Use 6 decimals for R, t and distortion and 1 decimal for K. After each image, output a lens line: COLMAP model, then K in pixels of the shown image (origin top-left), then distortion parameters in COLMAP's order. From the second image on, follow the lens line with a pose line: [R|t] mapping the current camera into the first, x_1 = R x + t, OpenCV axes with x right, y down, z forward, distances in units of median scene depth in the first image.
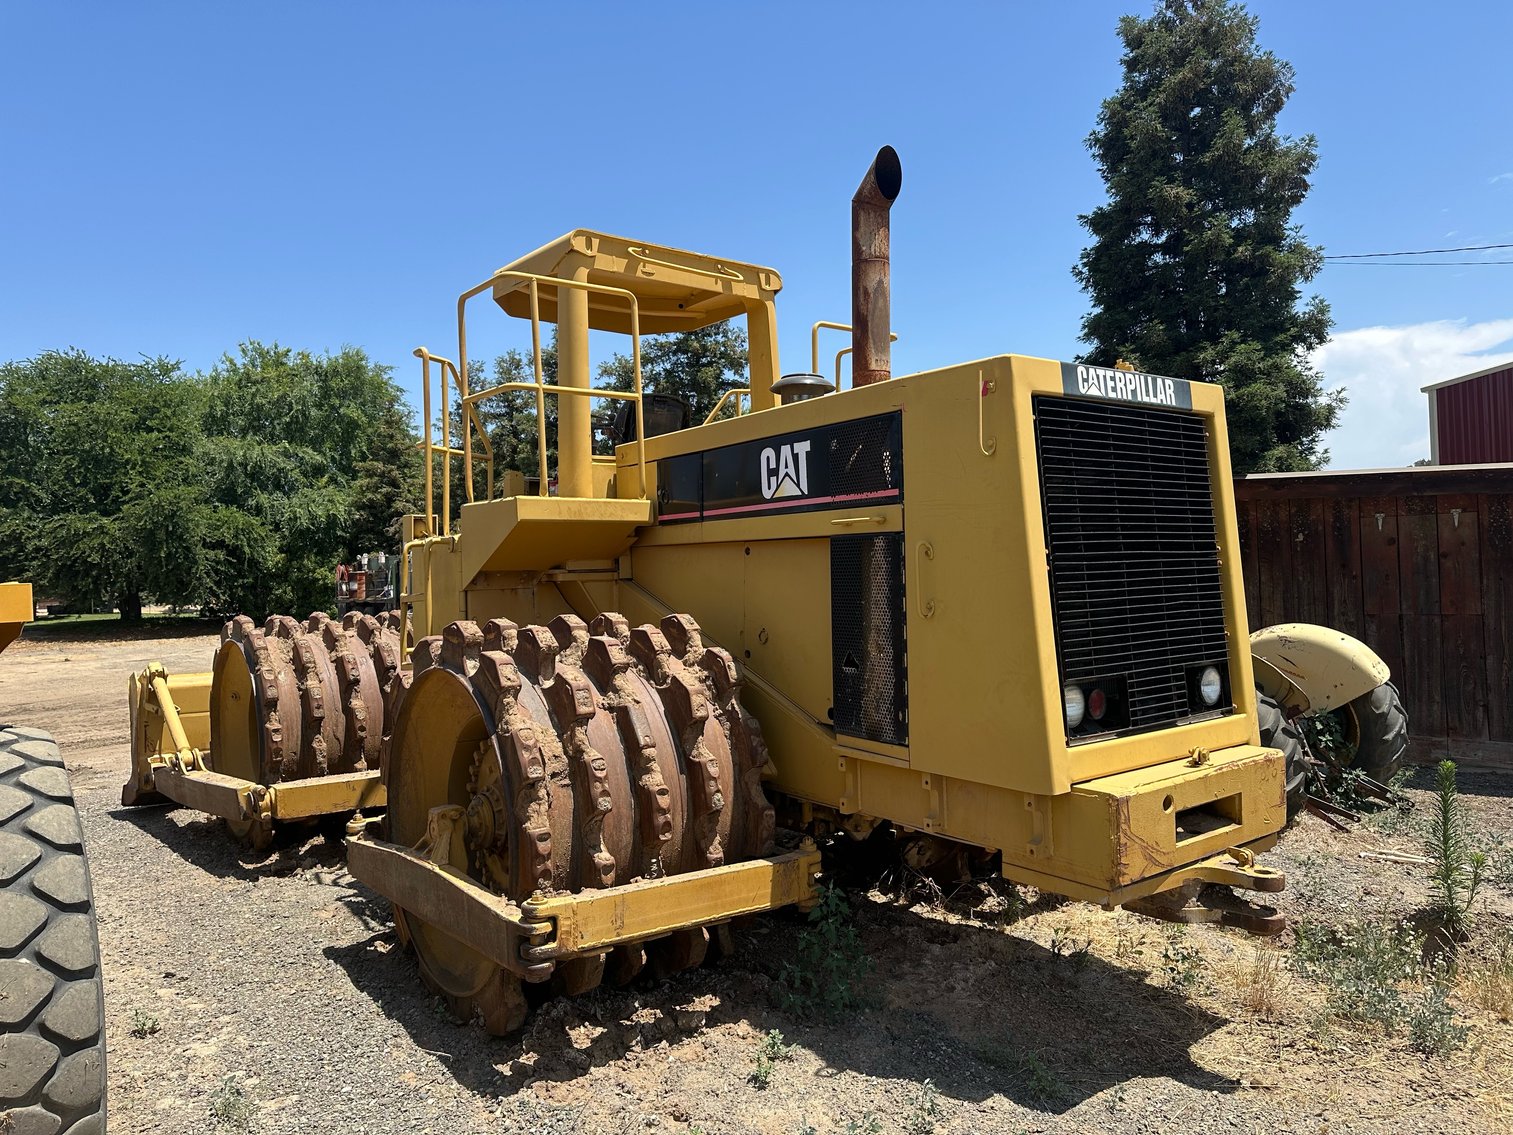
lens RADIAL K [[1071.5, 0, 807.4], [0, 1071.5, 569.3], [0, 0, 1]] dist [0.054807, -0.130399]
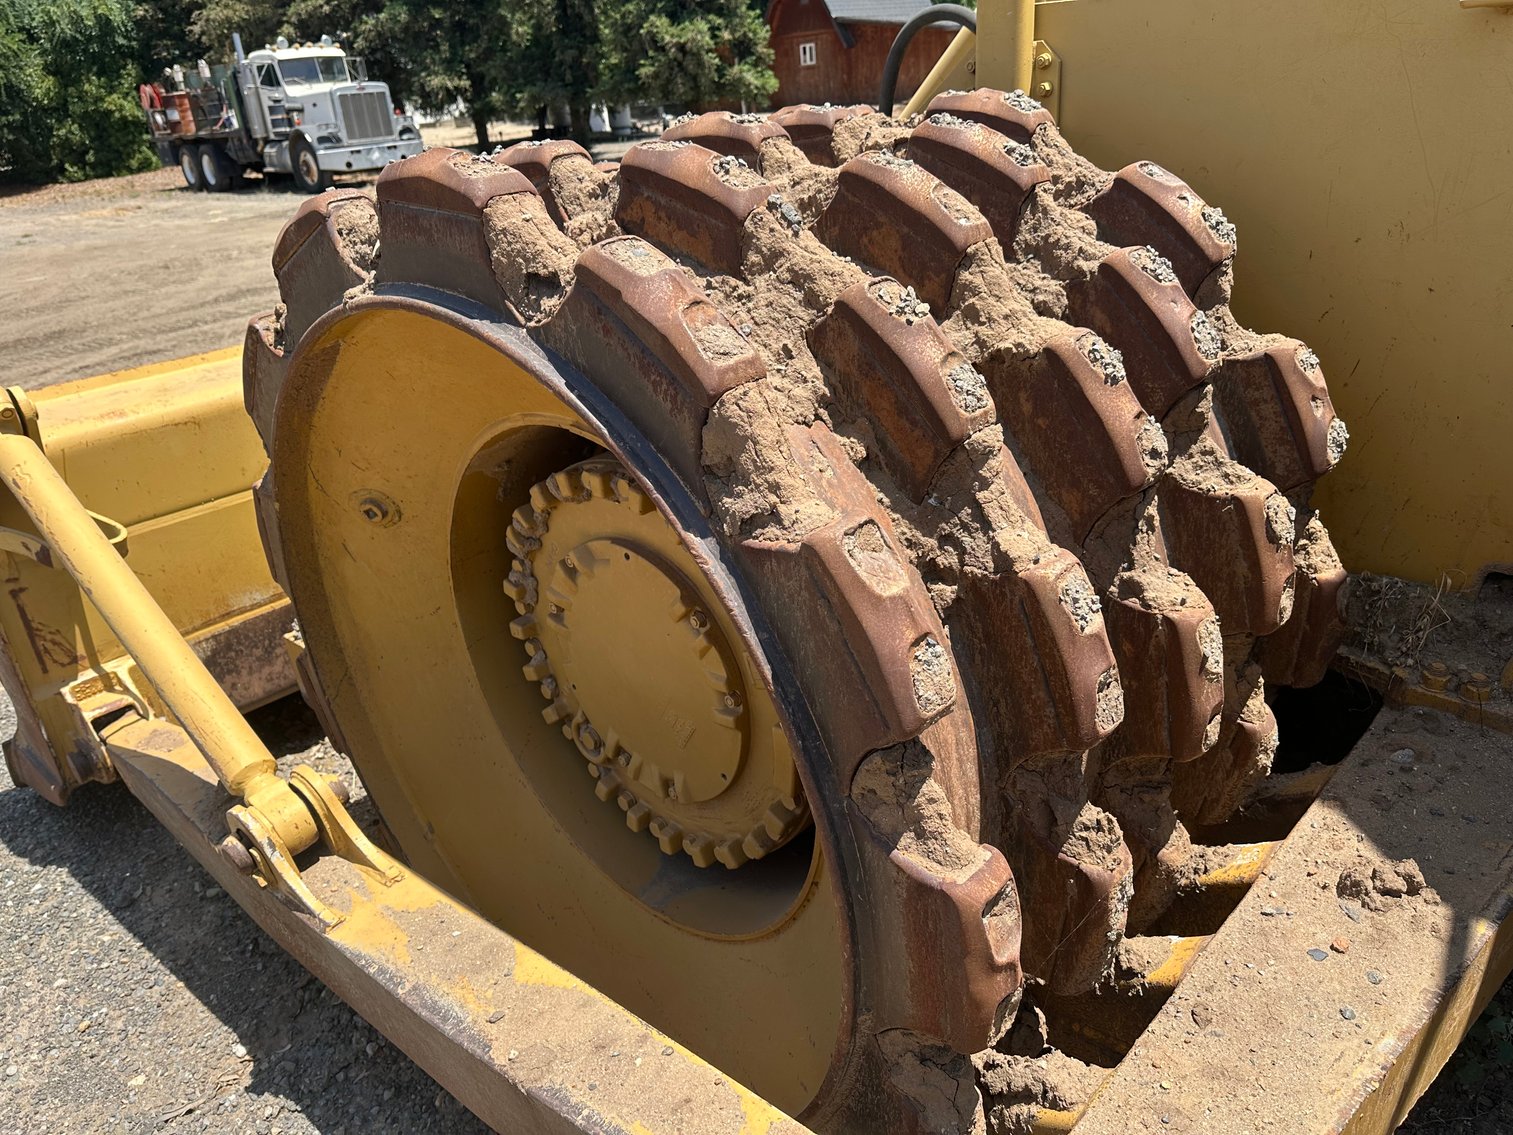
lens RADIAL K [[1012.1, 0, 755.9], [0, 1012.1, 564.9], [0, 0, 1]] dist [0.048164, -0.047625]
pose [[0.990975, -0.102295, 0.086632, -0.536597], [0.054626, 0.898339, 0.435892, 0.036450], [-0.122415, -0.427226, 0.895820, 0.888982]]
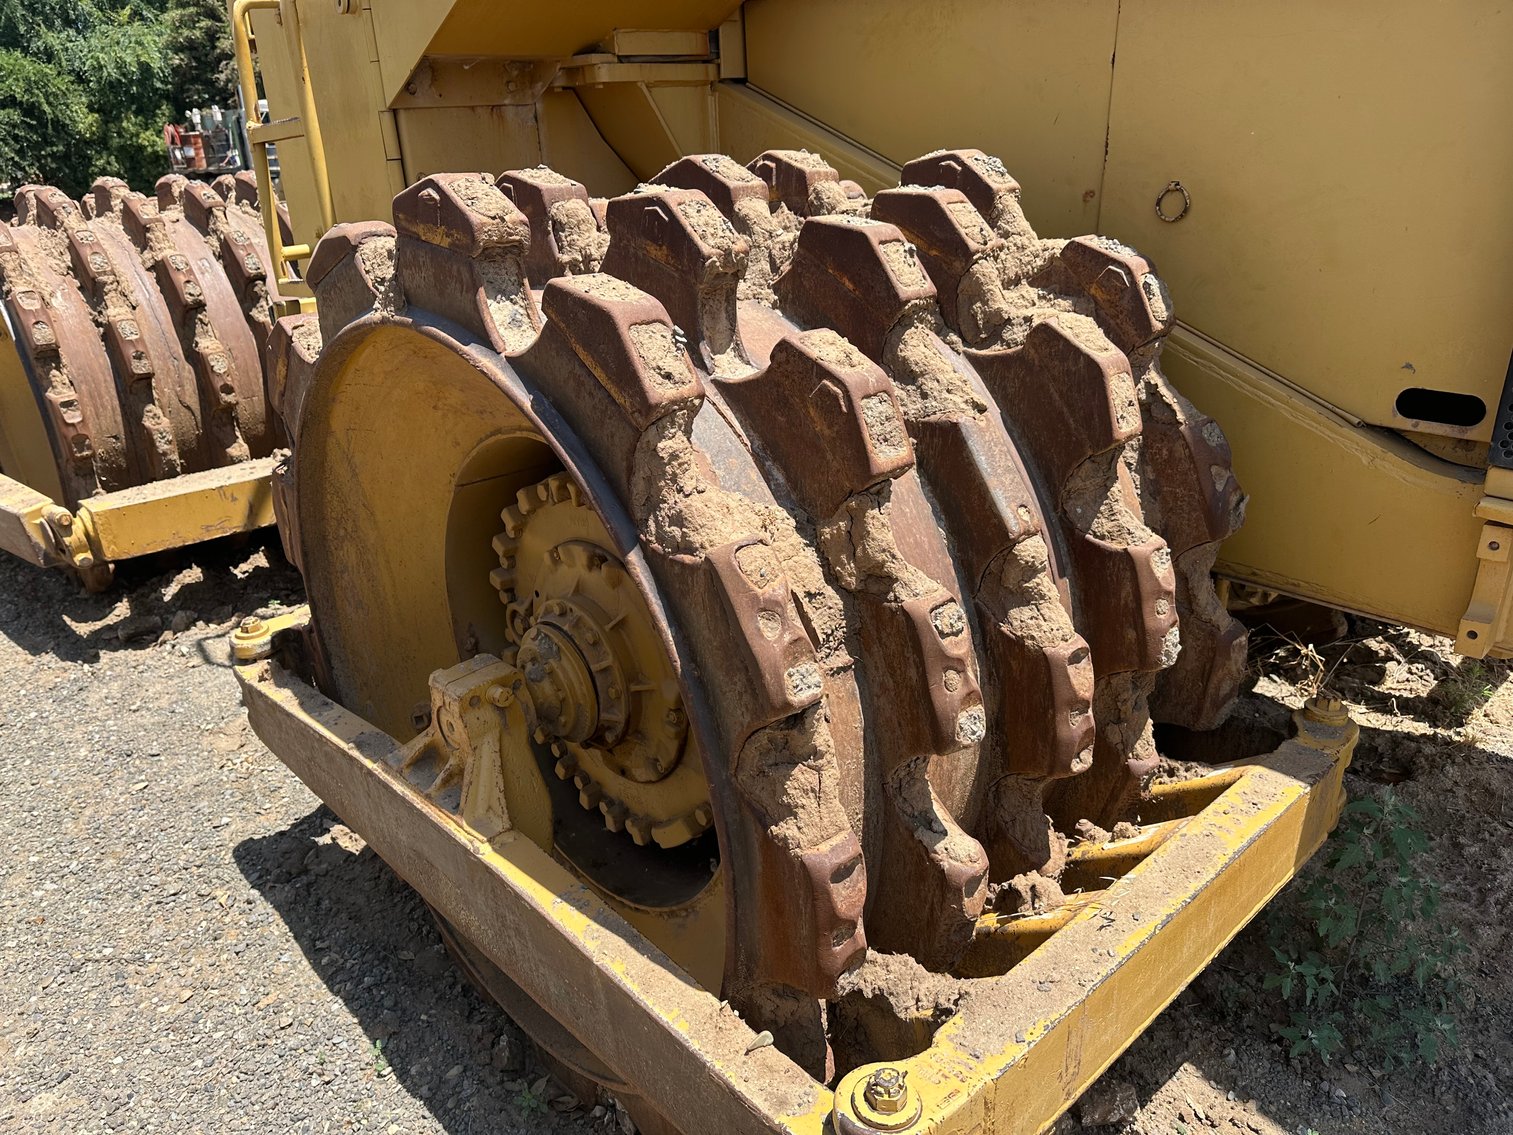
lens RADIAL K [[1056.6, 0, 759.7], [0, 1056.6, 575.7], [0, 0, 1]] dist [0.057179, -0.075193]
pose [[0.998086, -0.040177, 0.047002, -0.167307], [0.018828, 0.921512, 0.387894, 0.024691], [-0.058897, -0.386267, 0.920505, 0.439144]]
